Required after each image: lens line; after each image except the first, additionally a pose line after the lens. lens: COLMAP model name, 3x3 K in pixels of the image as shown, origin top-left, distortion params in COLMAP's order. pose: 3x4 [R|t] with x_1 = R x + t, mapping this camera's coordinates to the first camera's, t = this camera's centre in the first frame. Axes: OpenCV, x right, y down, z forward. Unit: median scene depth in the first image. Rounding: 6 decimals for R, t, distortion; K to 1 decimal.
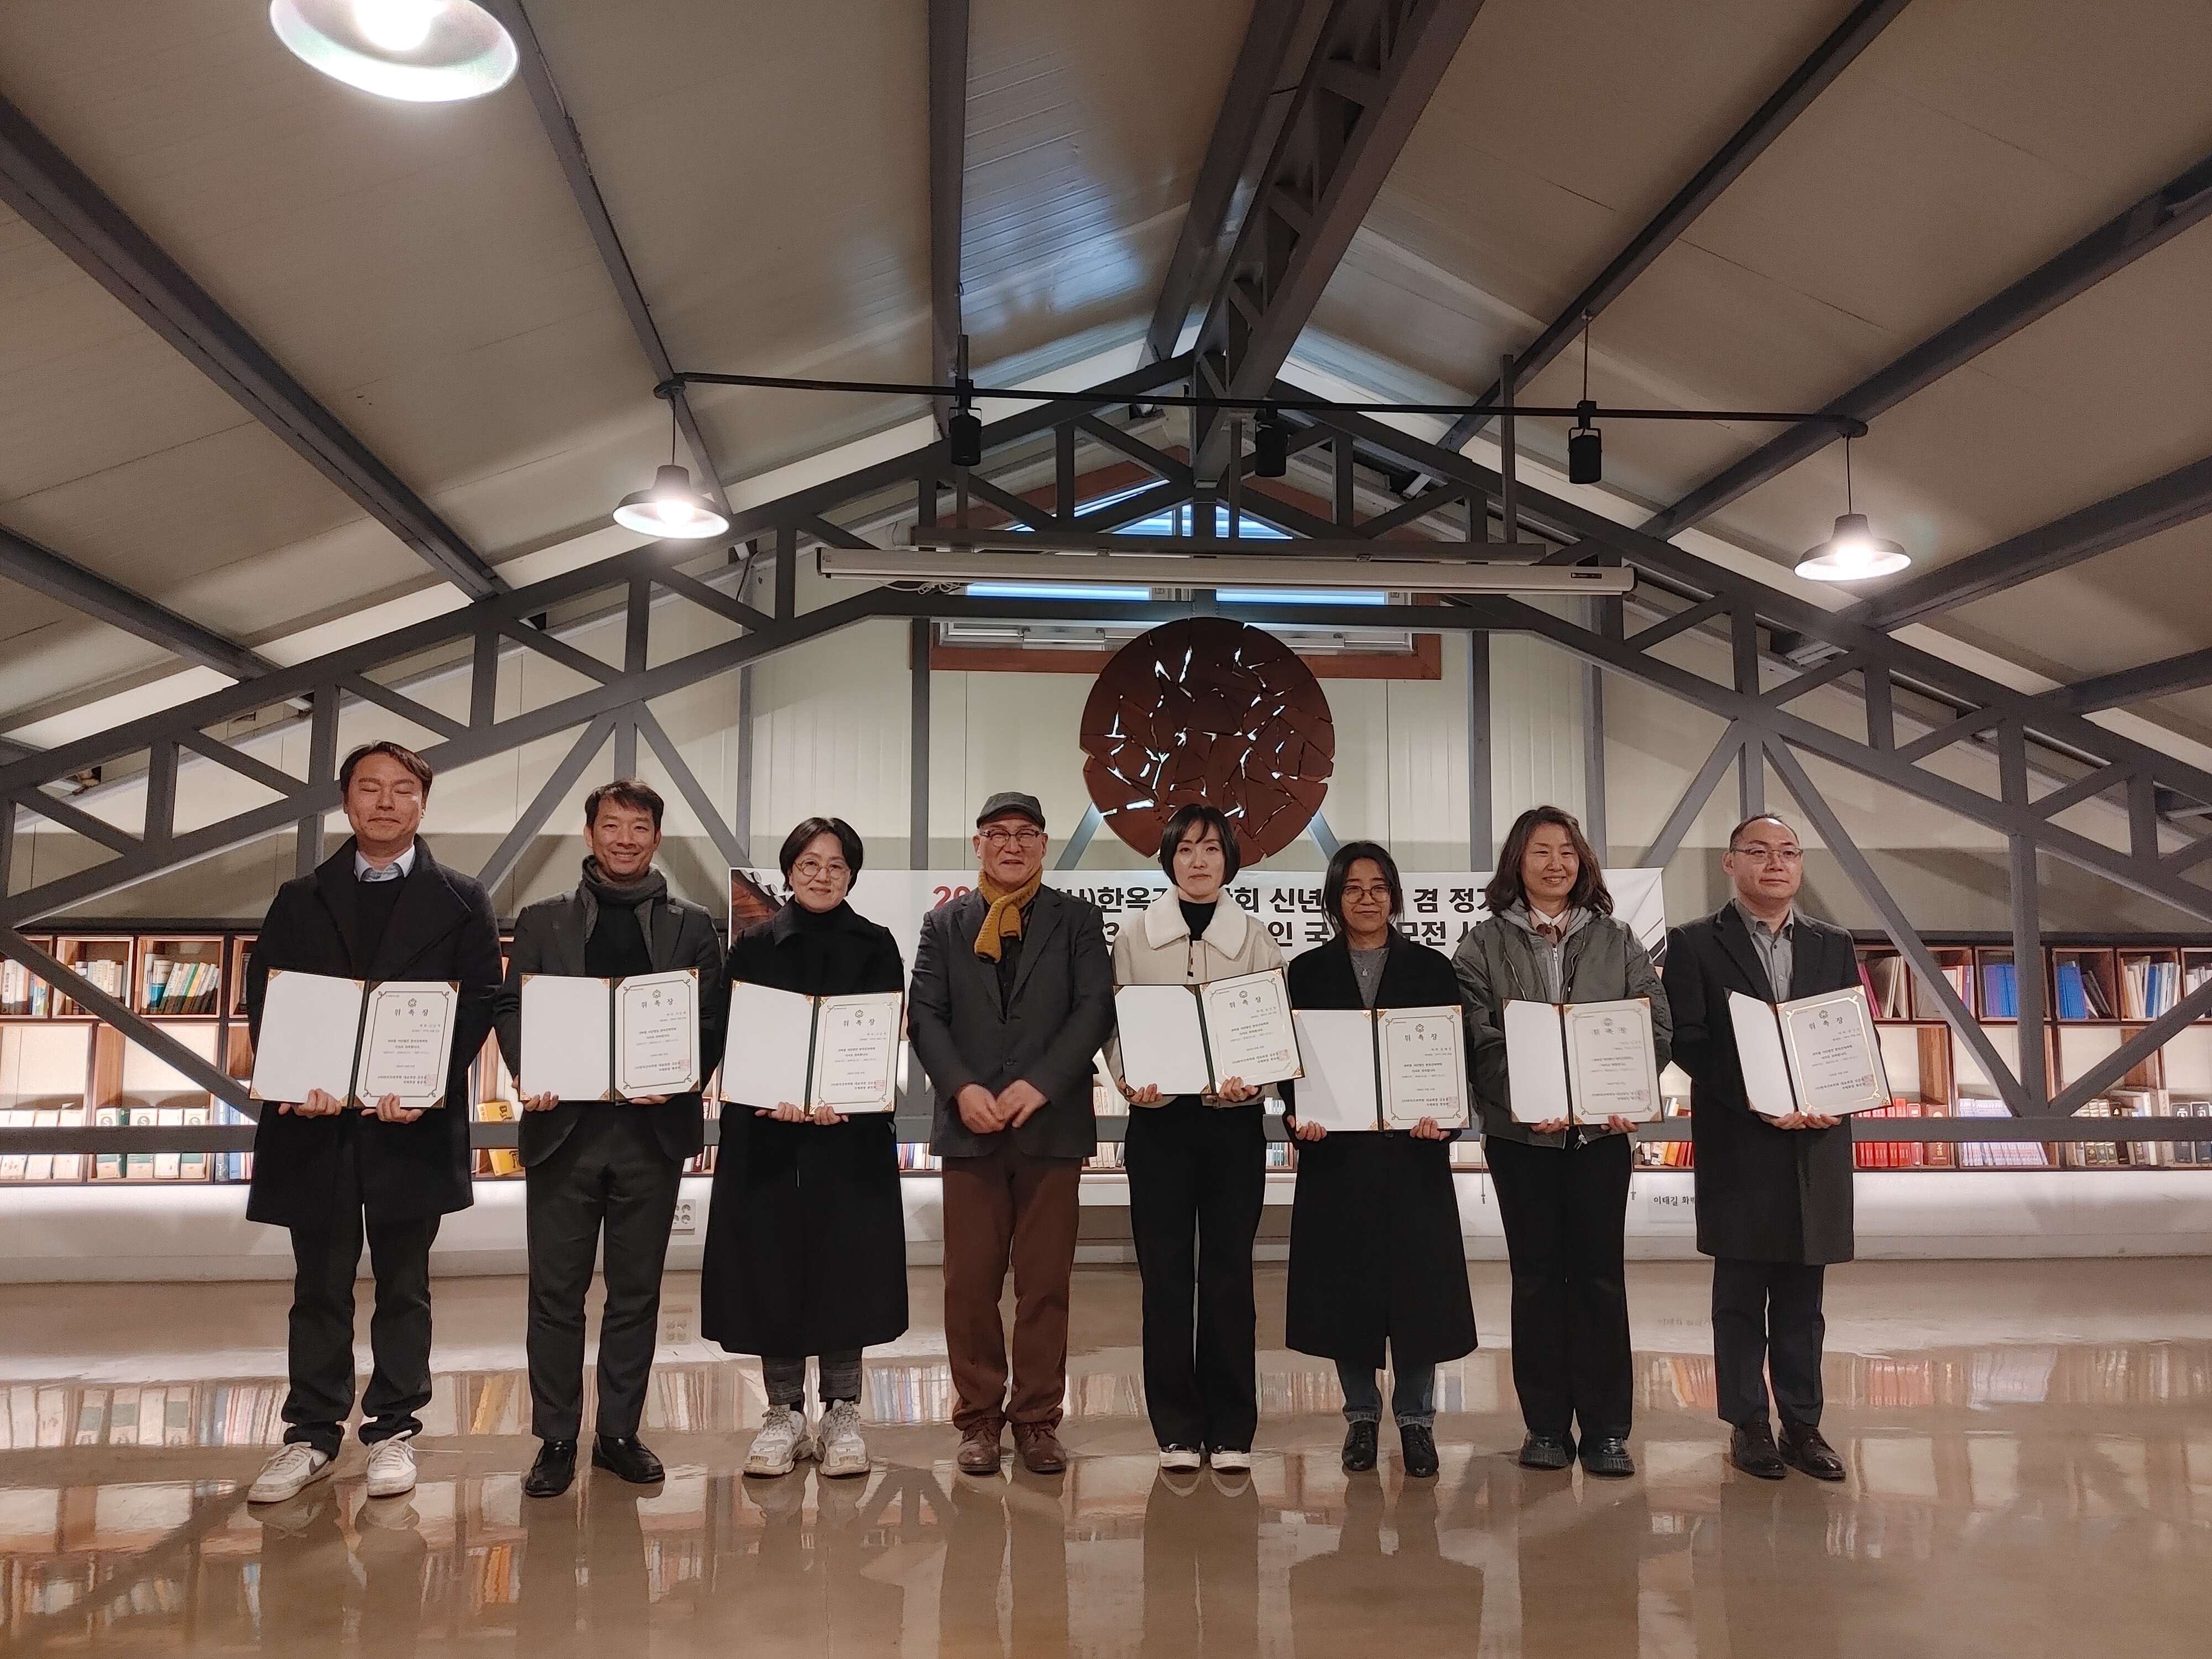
lens RADIAL K [[1652.0, 0, 1102.6], [0, 1652.0, 854.3], [0, 0, 1]] dist [0.105728, -0.121764]
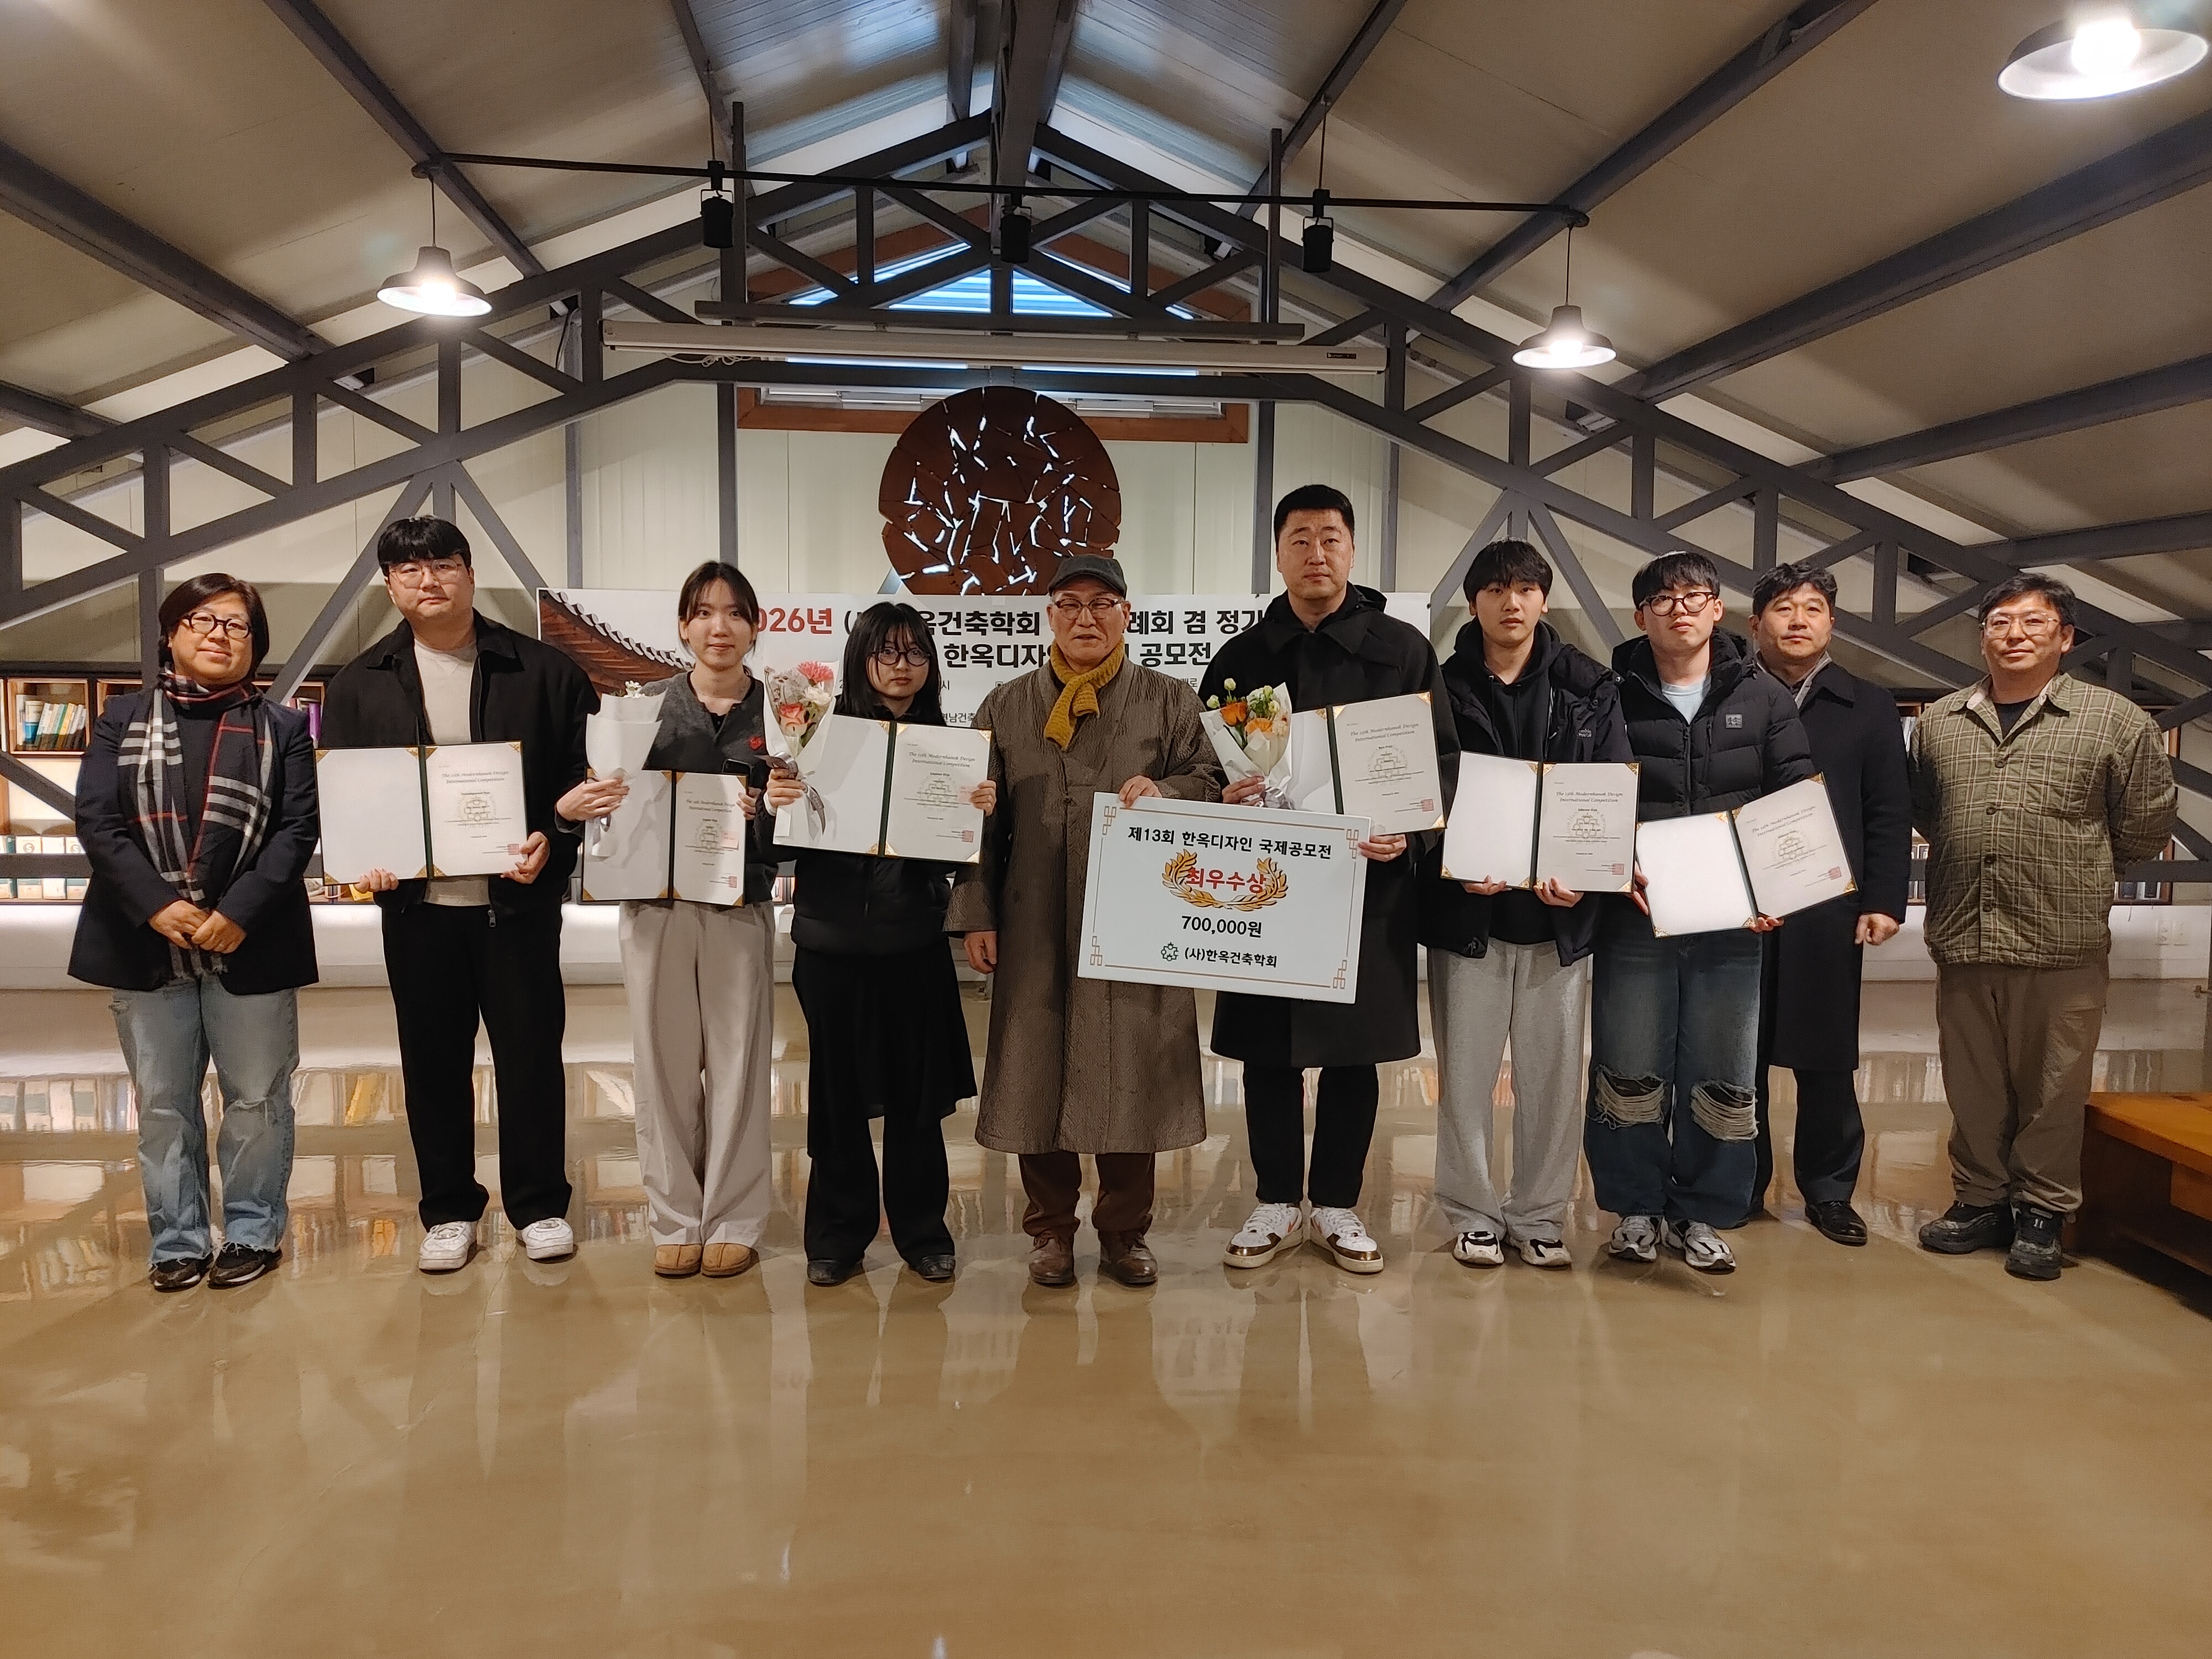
lens RADIAL K [[1652.0, 0, 1102.6], [0, 1652.0, 854.3], [0, 0, 1]] dist [0.105728, -0.121764]
pose [[0.999950, 0.009980, -0.000011, 0.131653], [-0.009826, 0.984760, 0.173640, -0.035645], [0.001744, -0.173631, 0.984809, -0.084950]]
